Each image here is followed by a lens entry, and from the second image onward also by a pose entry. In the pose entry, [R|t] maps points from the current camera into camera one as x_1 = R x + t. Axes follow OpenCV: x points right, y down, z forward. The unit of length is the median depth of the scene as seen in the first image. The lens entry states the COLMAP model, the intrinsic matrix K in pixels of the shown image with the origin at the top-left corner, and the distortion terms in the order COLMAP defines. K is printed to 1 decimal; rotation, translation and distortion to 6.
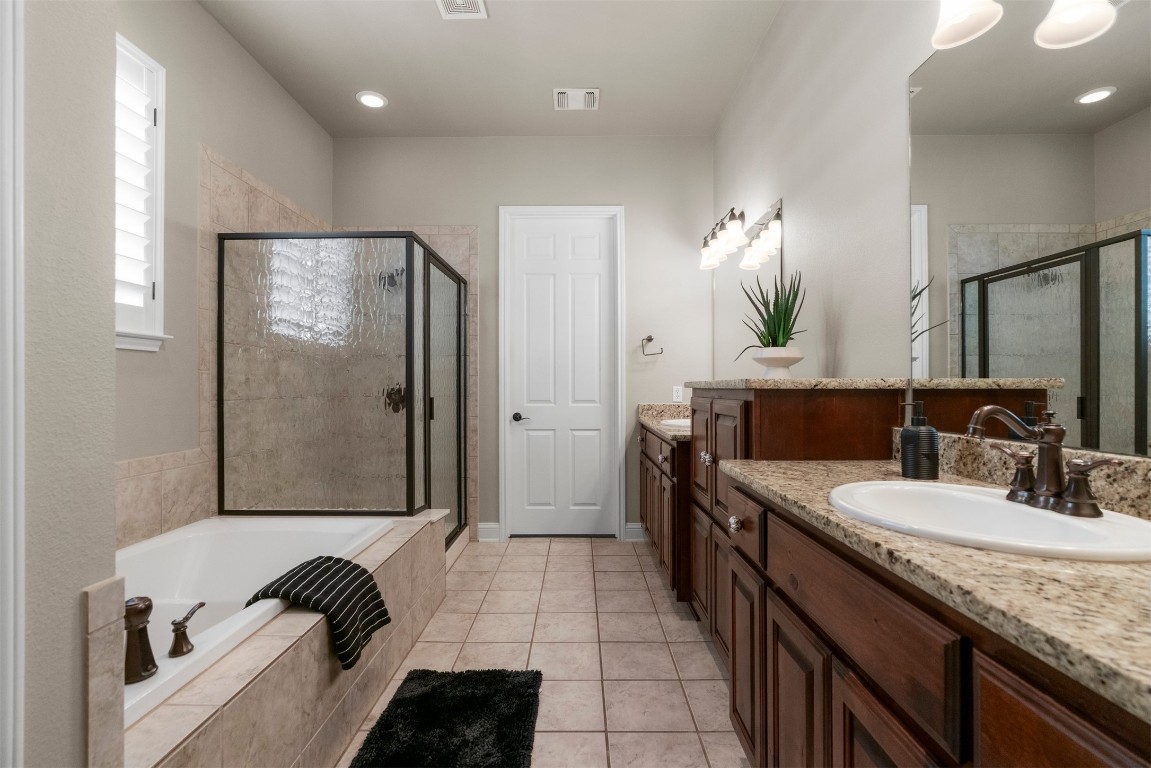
lens RADIAL K [[521.3, 0, 575.7], [0, 521.3, 384.4], [0, 0, 1]] dist [-0.007218, 0.003219]
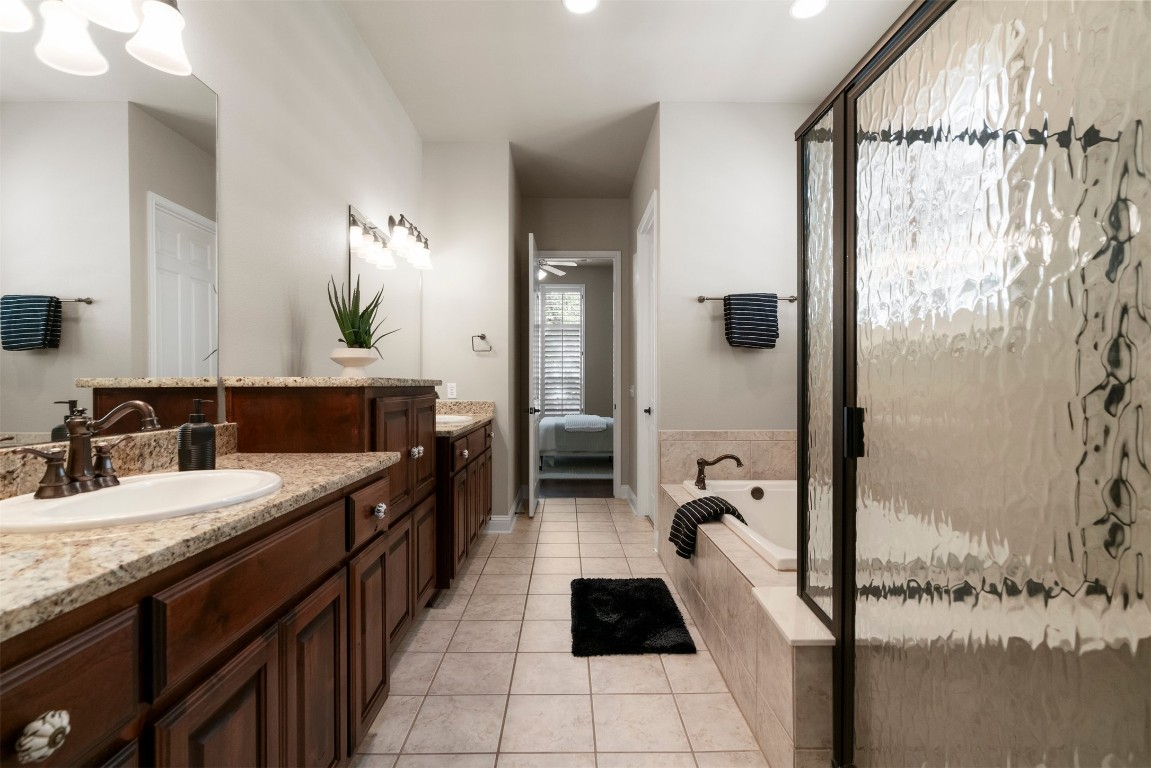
lens RADIAL K [[521.3, 0, 573.3], [0, 521.3, 385.5], [0, 0, 1]] dist [-0.007218, 0.003219]
pose [[-0.999718, 0.001041, -0.023717, -0.041157], [0.000949, 0.999992, 0.003878, 0.001836], [0.023721, 0.003854, -0.999711, 2.073960]]
